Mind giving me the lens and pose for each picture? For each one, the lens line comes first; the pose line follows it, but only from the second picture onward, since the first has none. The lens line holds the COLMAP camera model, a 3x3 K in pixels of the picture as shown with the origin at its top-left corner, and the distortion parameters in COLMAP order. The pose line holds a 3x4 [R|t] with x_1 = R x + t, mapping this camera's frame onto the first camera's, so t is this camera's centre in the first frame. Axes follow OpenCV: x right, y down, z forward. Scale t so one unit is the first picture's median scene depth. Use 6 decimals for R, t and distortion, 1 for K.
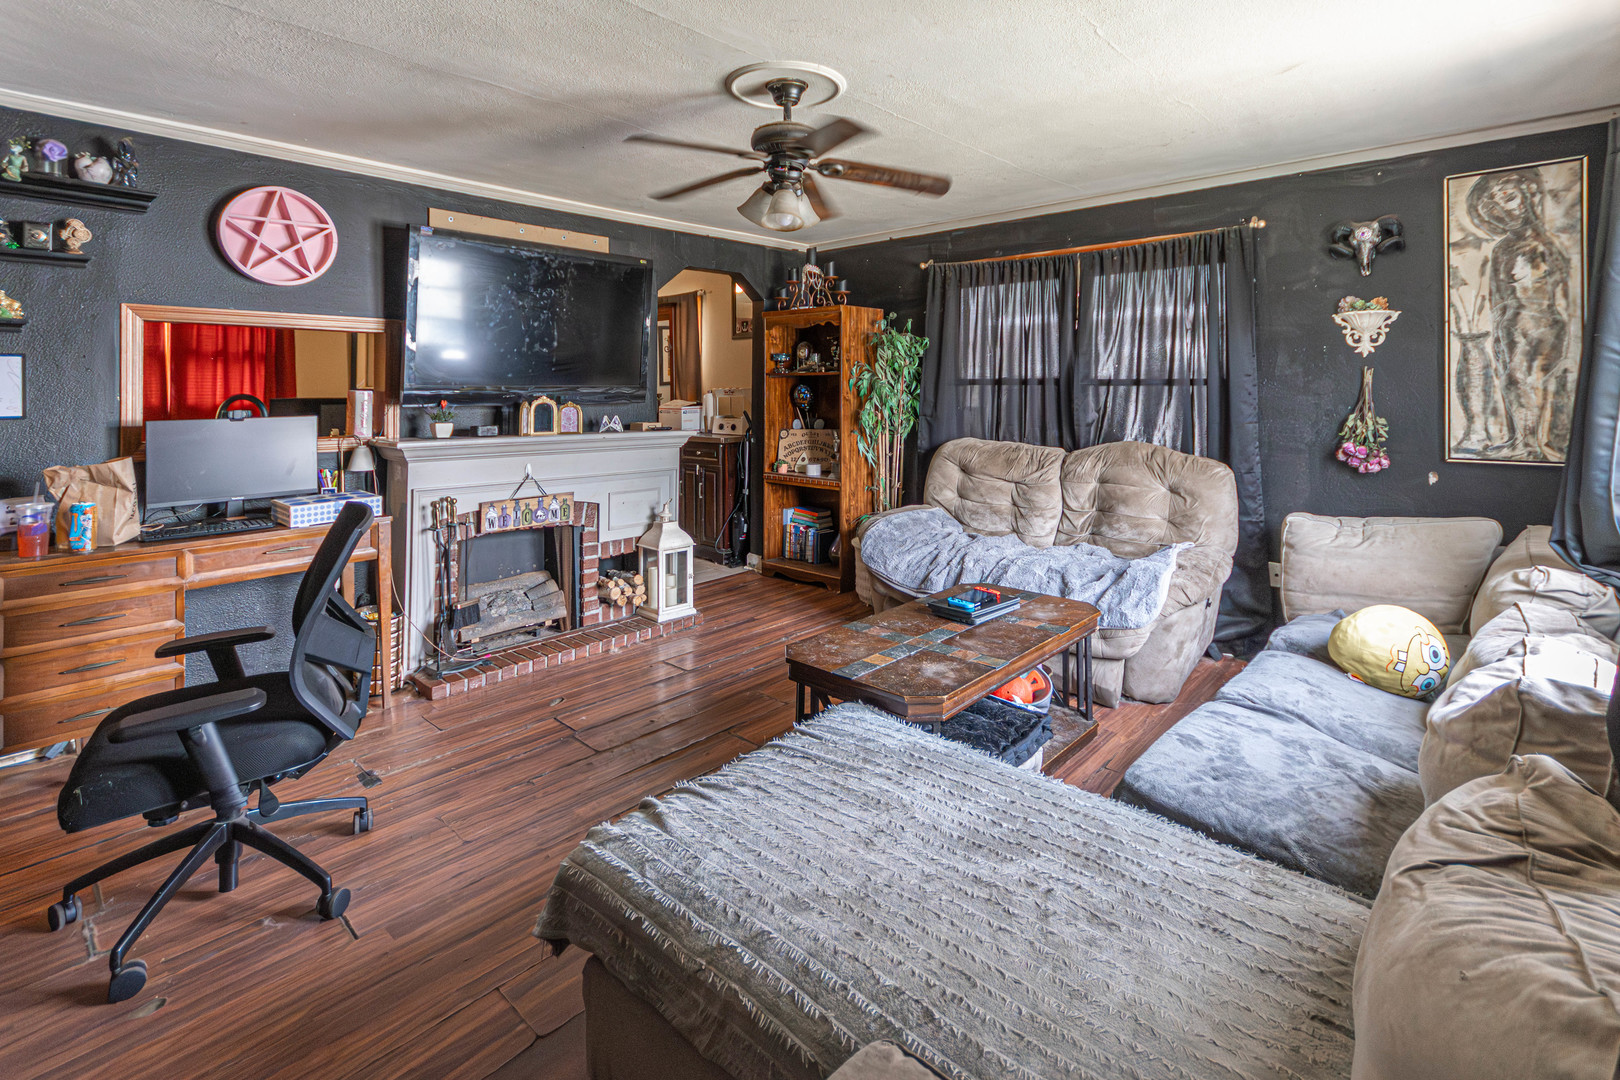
lens RADIAL K [[746.5, 0, 807.0], [0, 746.5, 503.6], [0, 0, 1]] dist [-0.000424, -0.000202]
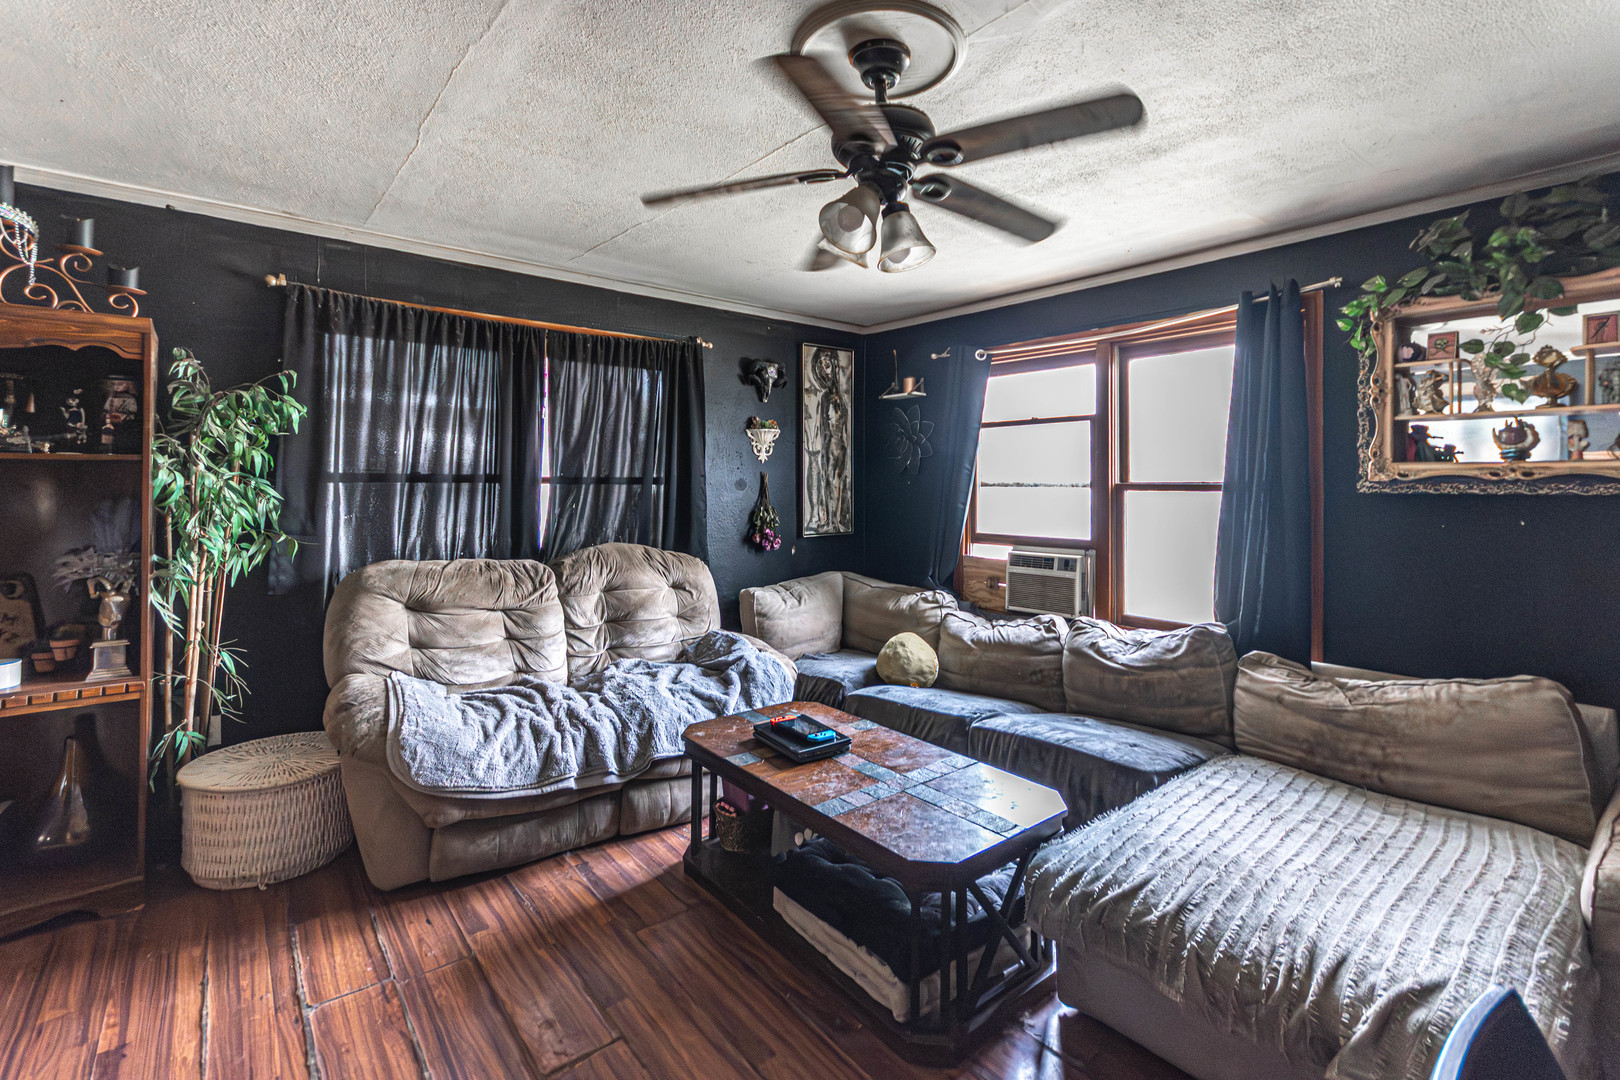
lens RADIAL K [[731.7, 0, 810.0], [0, 731.7, 540.0], [0, 0, 1]] dist [-0.000963, -0.000078]
pose [[0.153773, -0.078696, 0.984967, -0.535688], [0.153440, 0.986633, 0.054874, -0.120778], [-0.976120, 0.142695, 0.163793, 0.726702]]
